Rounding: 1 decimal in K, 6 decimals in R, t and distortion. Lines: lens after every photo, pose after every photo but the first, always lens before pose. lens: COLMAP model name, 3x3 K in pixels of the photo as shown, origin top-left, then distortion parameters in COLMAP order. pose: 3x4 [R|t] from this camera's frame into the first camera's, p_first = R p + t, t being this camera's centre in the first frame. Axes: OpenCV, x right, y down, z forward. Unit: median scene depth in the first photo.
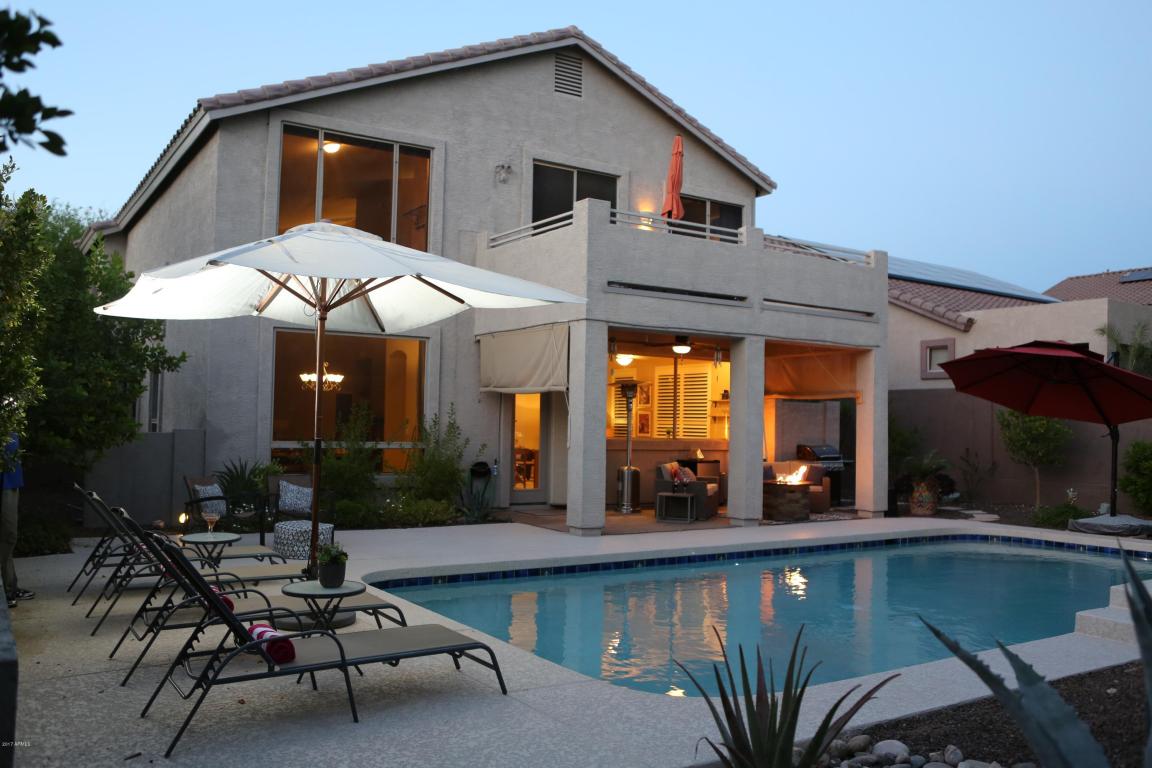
lens RADIAL K [[932.6, 0, 576.0], [0, 932.6, 384.0], [0, 0, 1]] dist [-0.000366, 0.000179]
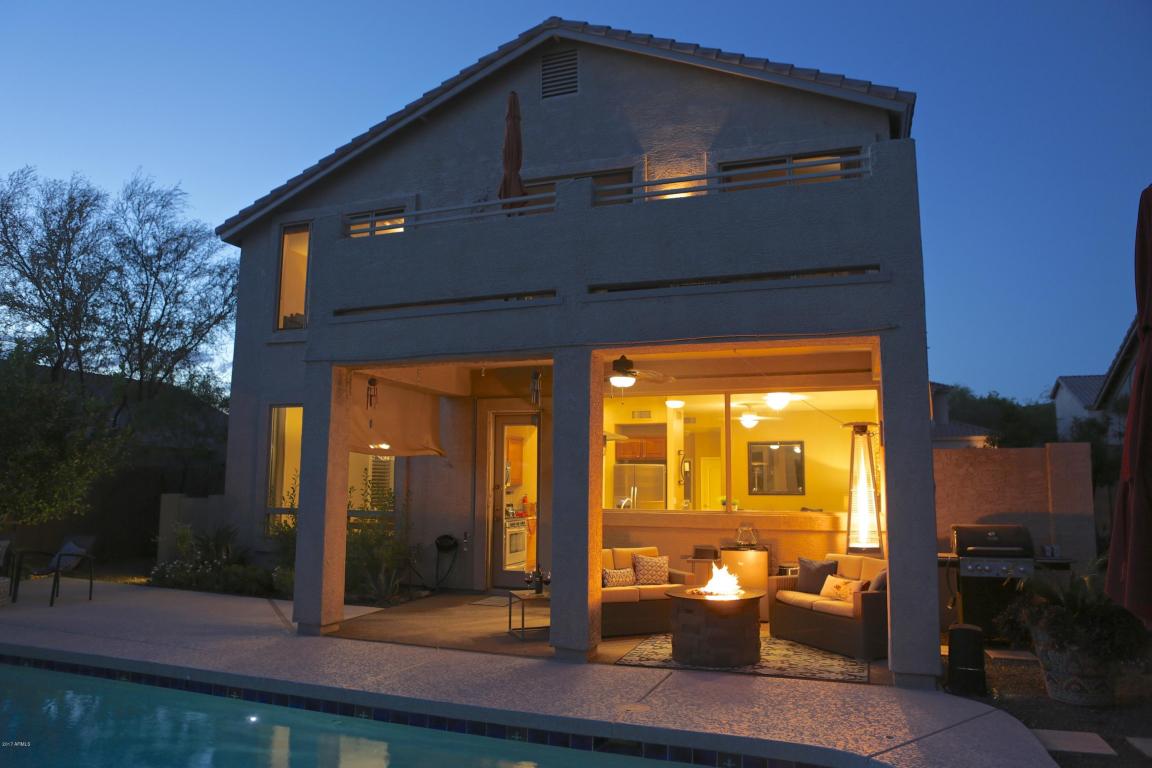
lens RADIAL K [[790.3, 0, 576.0], [0, 790.3, 384.0], [0, 0, 1]] dist [-0.066592, 0.075658]
pose [[0.591368, -0.106849, -0.799292, 0.563983], [0.032462, 0.993534, -0.108798, 0.026259], [0.805748, 0.038393, 0.591013, 0.636064]]
